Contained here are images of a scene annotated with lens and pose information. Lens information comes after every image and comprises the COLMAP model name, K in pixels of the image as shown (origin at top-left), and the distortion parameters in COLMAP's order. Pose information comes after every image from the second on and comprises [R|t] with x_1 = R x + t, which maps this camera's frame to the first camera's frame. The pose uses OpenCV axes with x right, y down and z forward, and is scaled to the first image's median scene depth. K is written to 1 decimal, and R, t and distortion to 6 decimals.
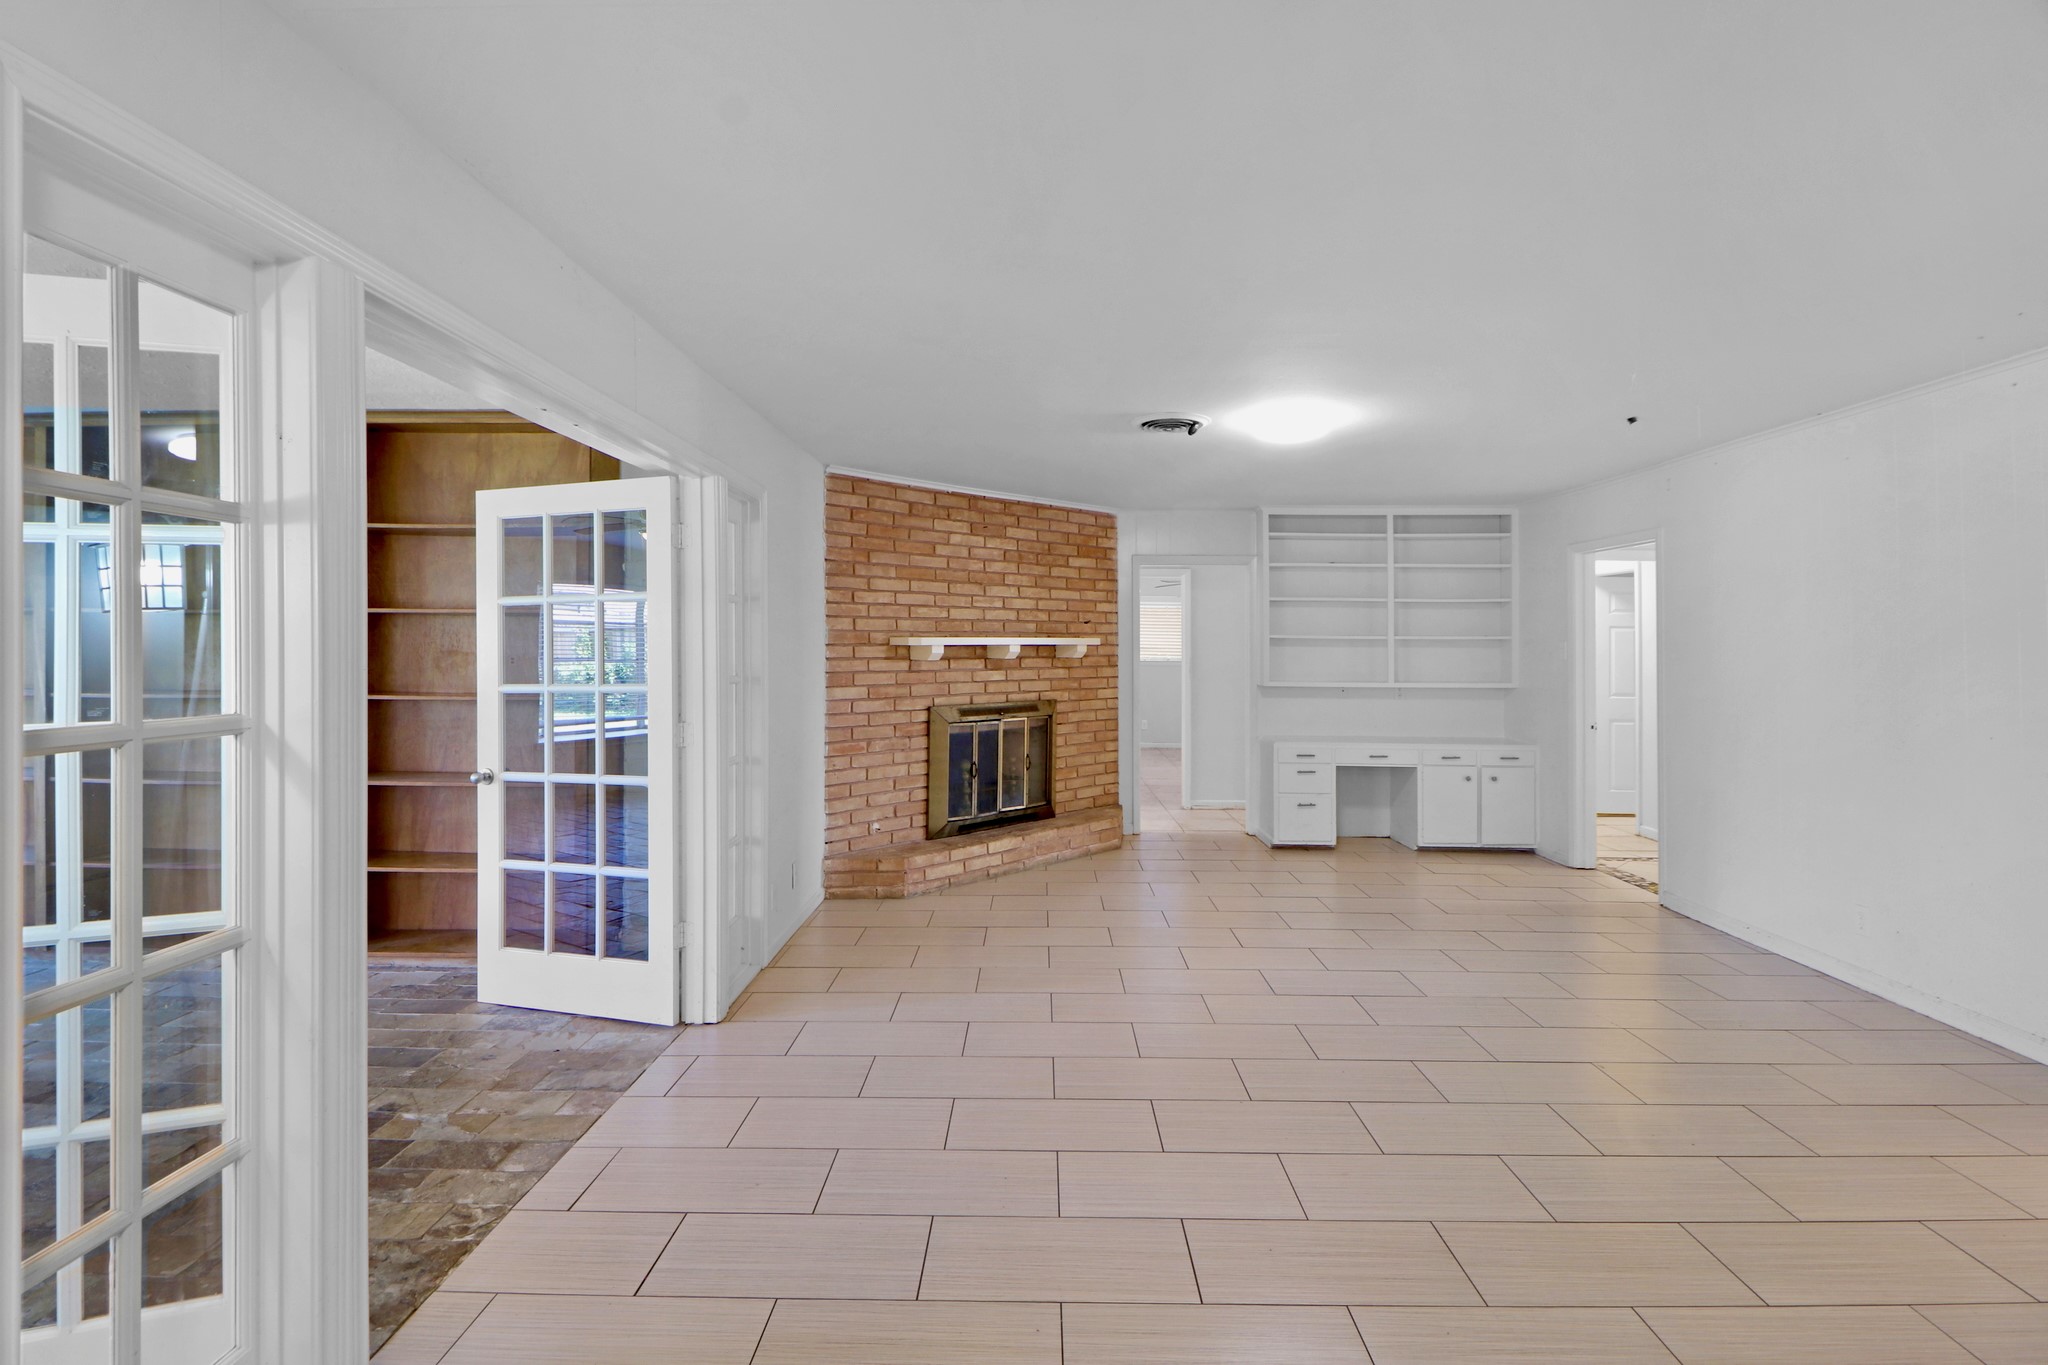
lens RADIAL K [[956.8, 0, 1038.6], [0, 956.8, 621.7], [0, 0, 1]] dist [0.003692, -0.000191]
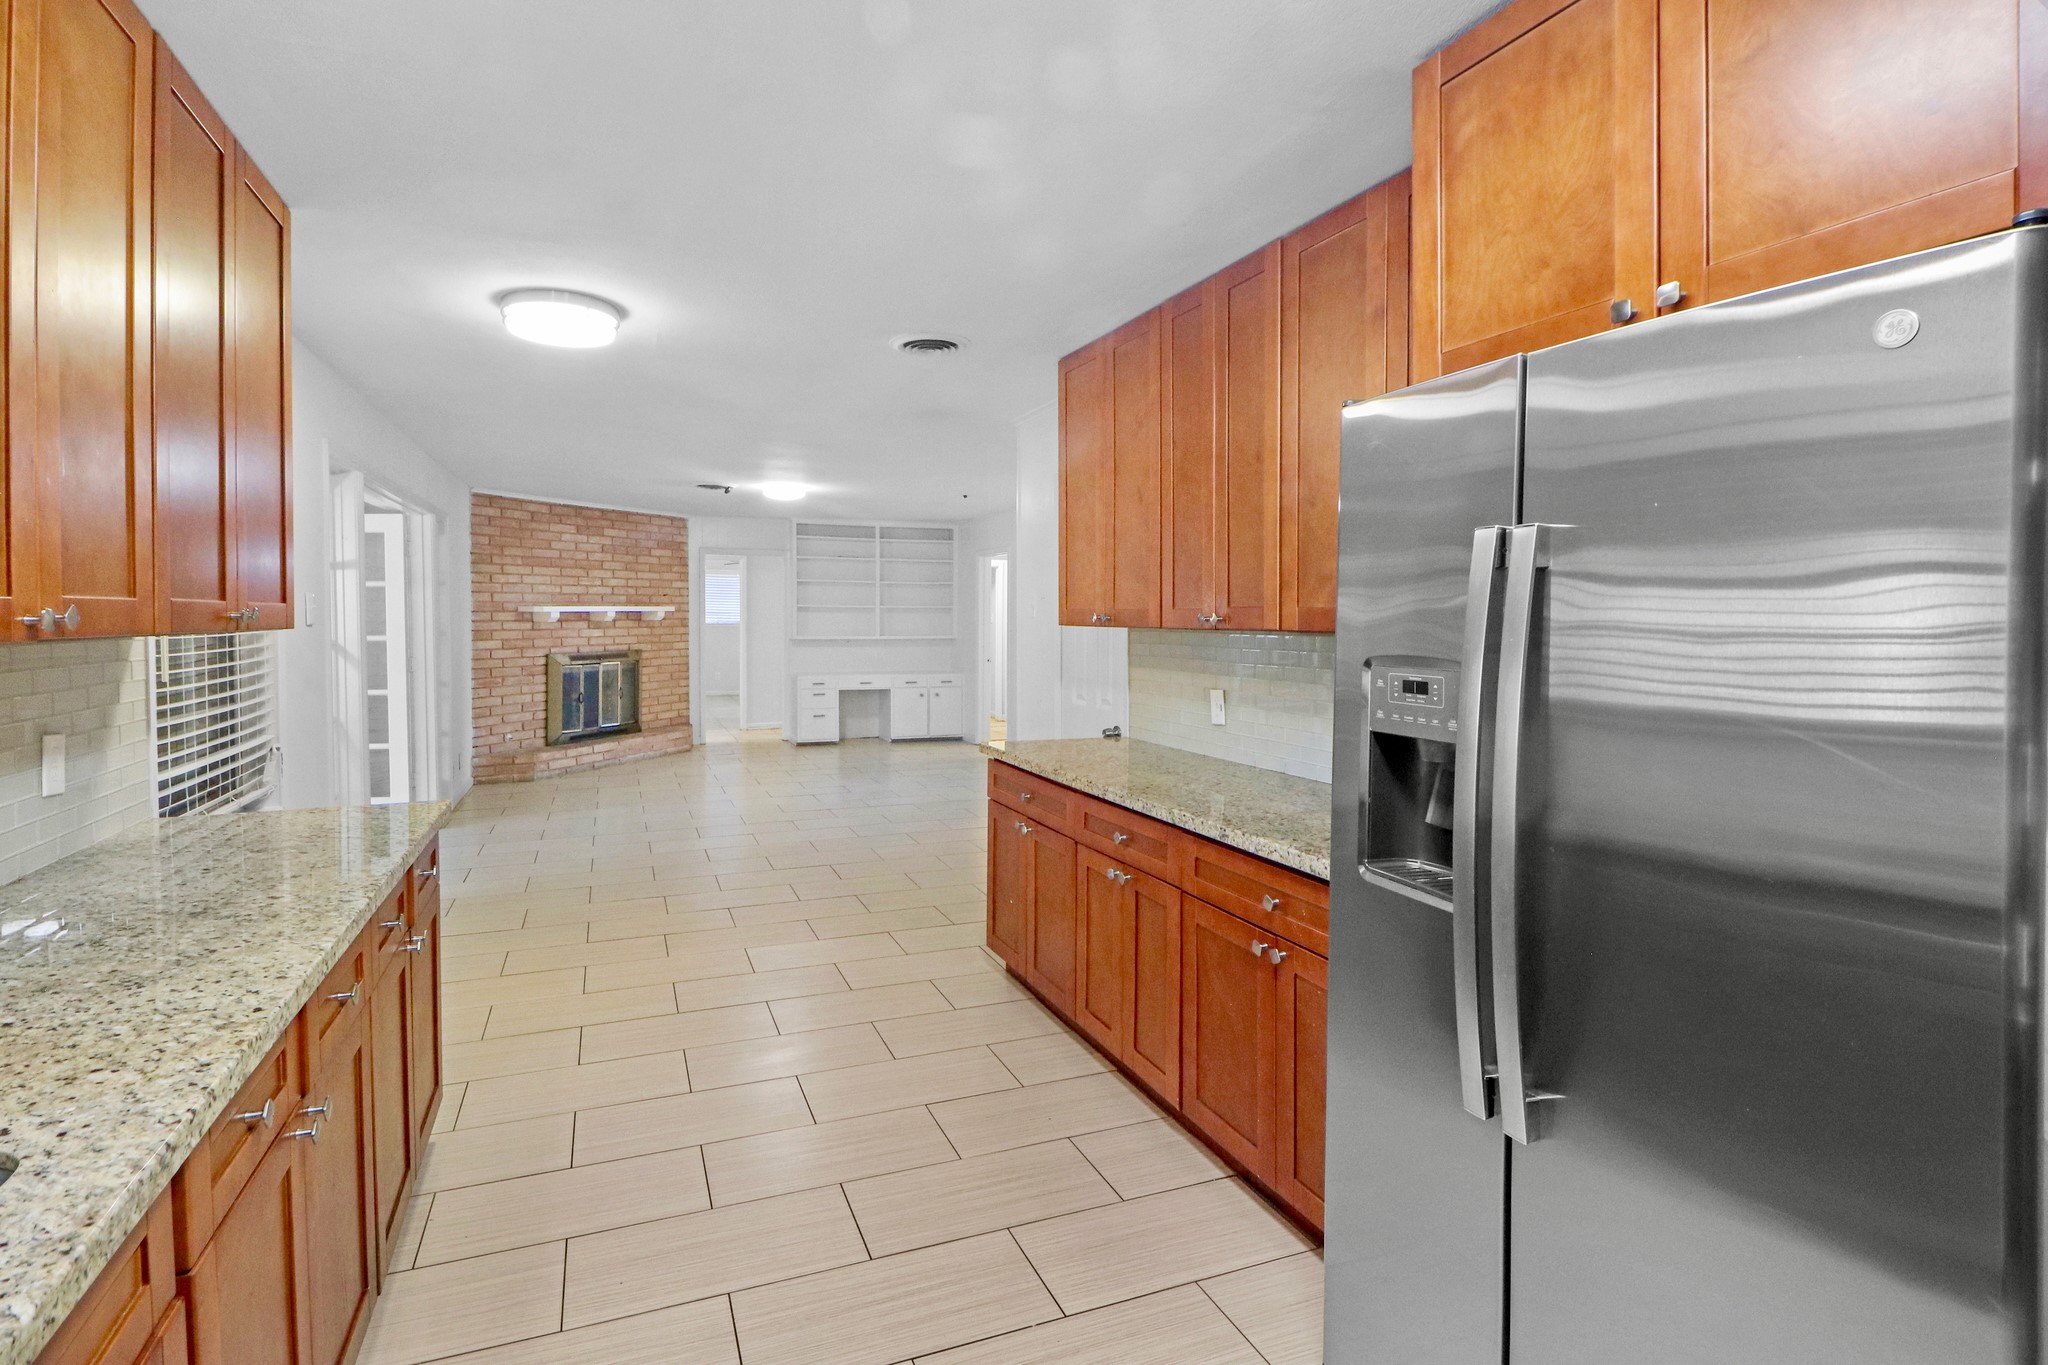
lens RADIAL K [[956.8, 0, 1038.6], [0, 956.8, 621.7], [0, 0, 1]] dist [0.003692, -0.000191]
pose [[0.912769, -0.004101, 0.408455, -0.026626], [-0.011091, 0.999332, 0.034817, -0.017611], [-0.408325, -0.036310, 0.912114, -0.582547]]
